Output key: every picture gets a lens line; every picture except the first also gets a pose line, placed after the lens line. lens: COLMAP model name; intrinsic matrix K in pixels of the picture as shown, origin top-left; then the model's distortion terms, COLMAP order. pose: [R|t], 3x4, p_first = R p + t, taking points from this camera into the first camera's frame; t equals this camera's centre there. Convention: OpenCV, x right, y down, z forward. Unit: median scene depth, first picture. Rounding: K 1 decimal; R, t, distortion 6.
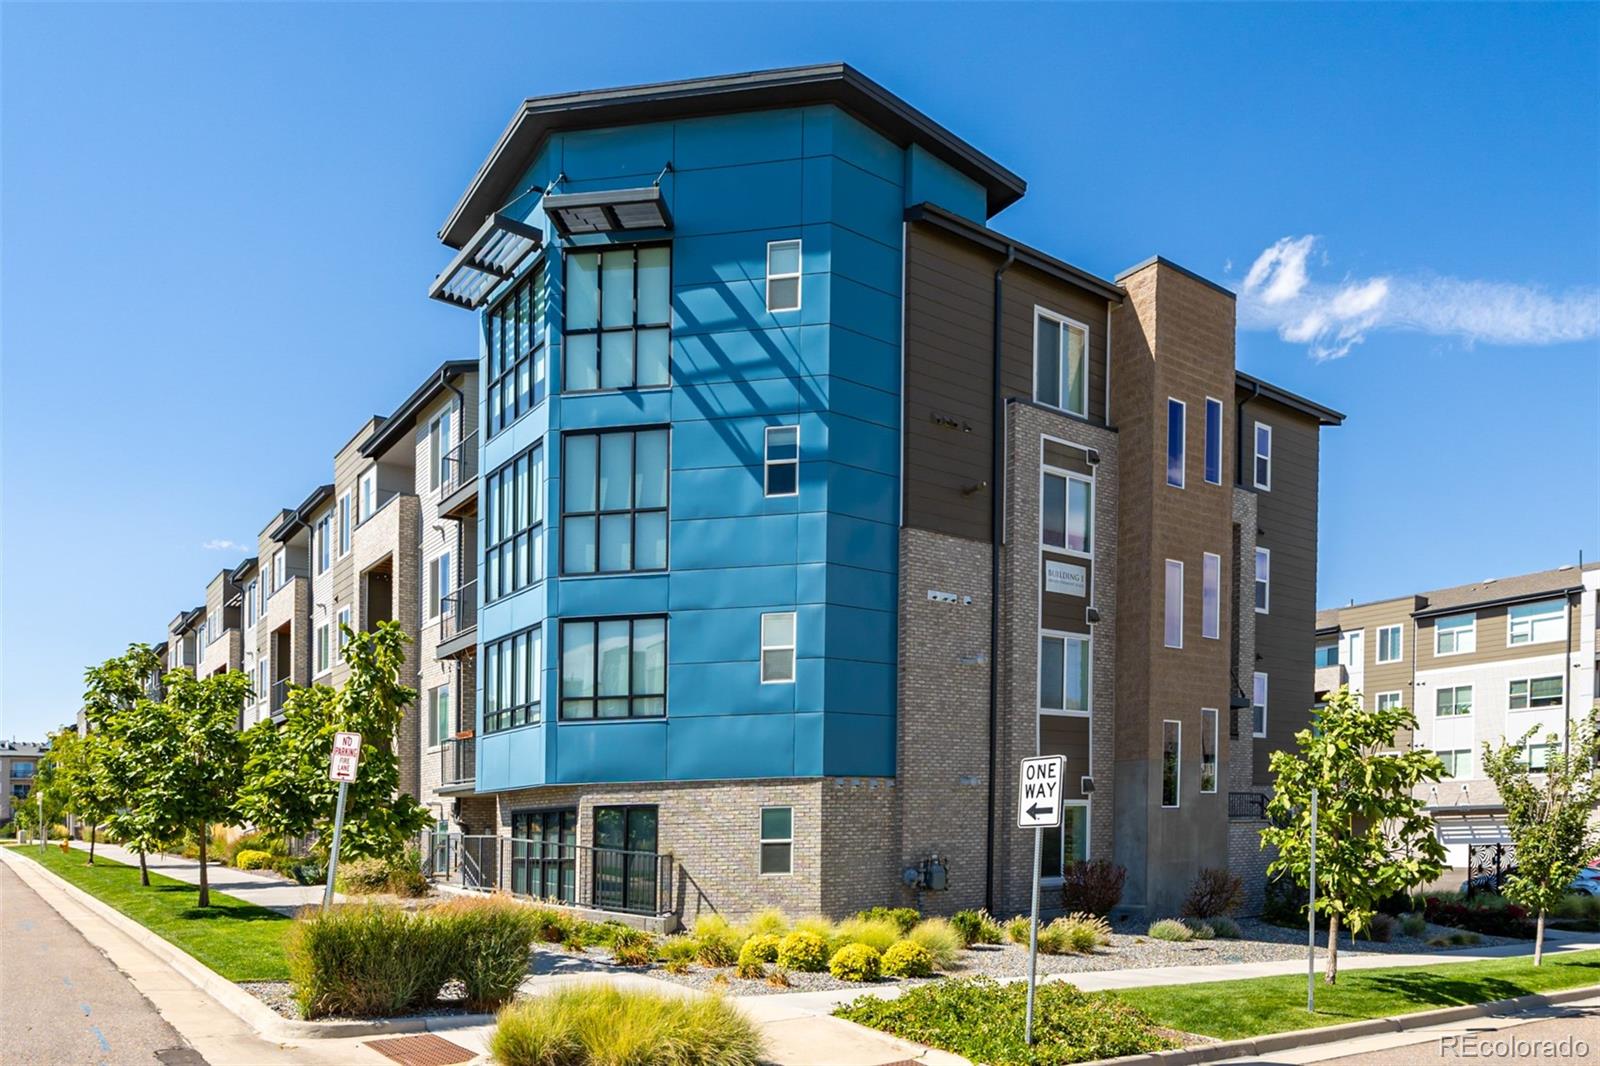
lens RADIAL K [[678.2, 0, 806.3], [0, 678.2, 503.6], [0, 0, 1]] dist [-0.000190, 0.000145]
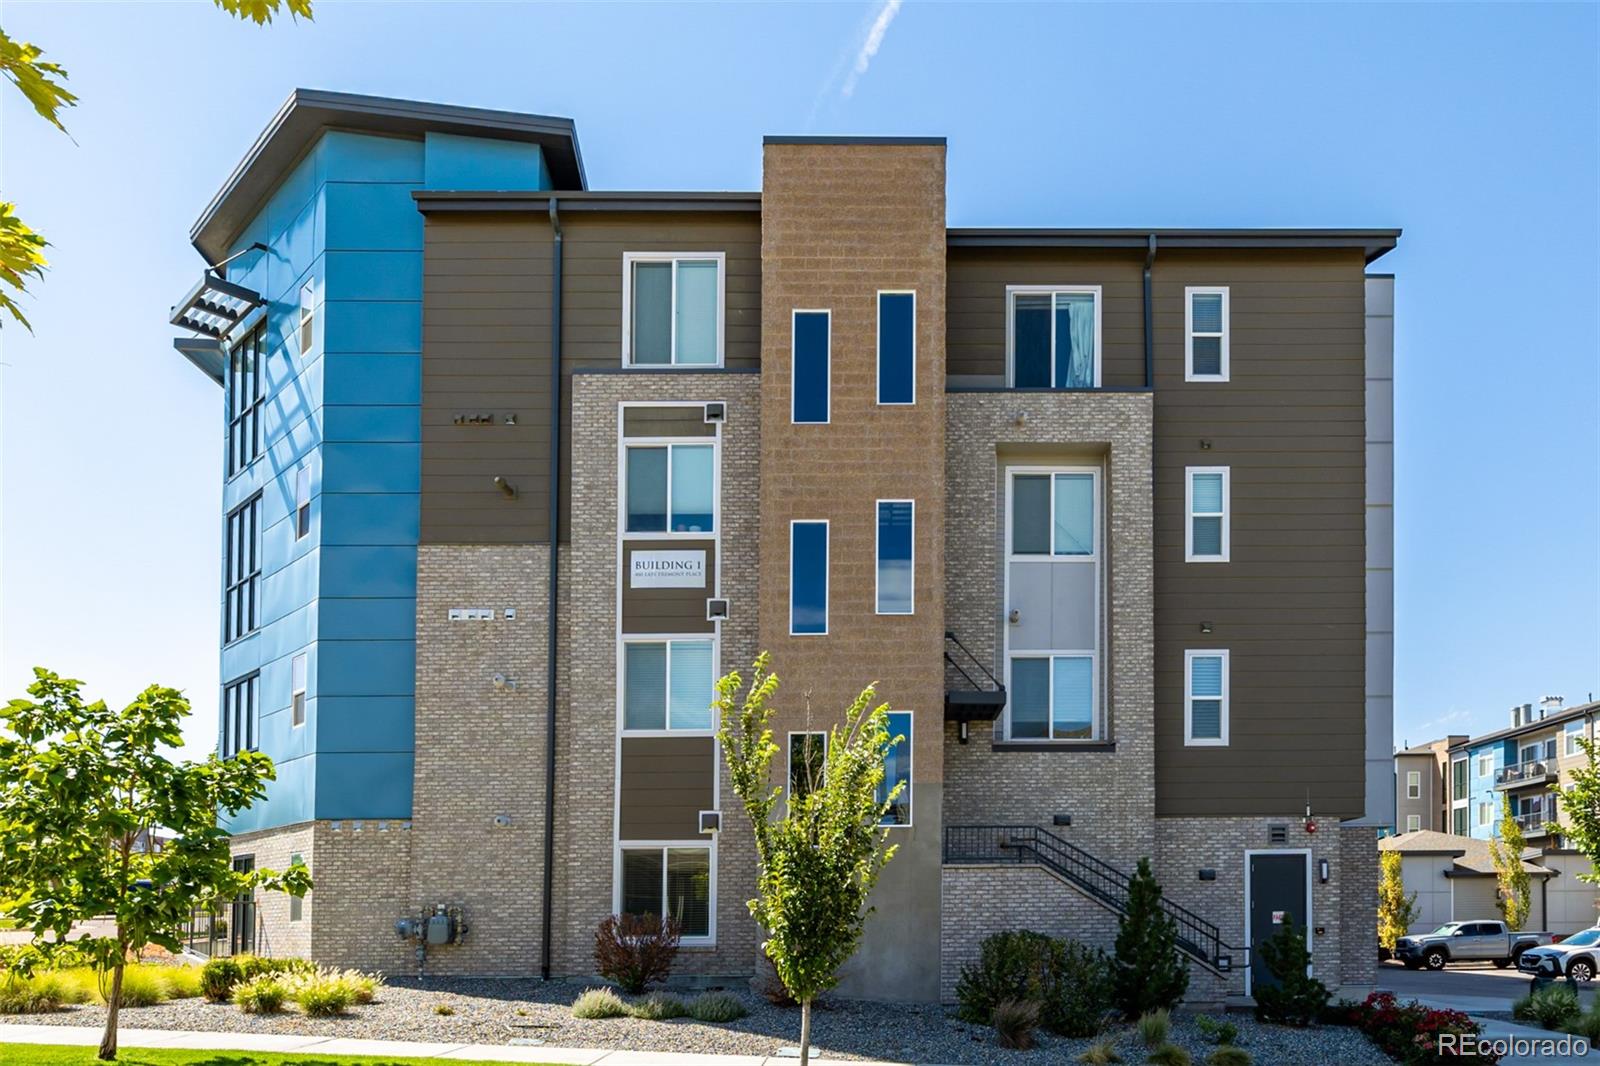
lens RADIAL K [[739.3, 0, 805.2], [0, 739.3, 536.0], [0, 0, 1]] dist [-0.000957, 0.000171]
pose [[0.904709, -0.185390, -0.383577, 0.939913], [0.181601, 0.982276, -0.046428, 0.153047], [0.385386, -0.027654, 0.922341, 0.265526]]
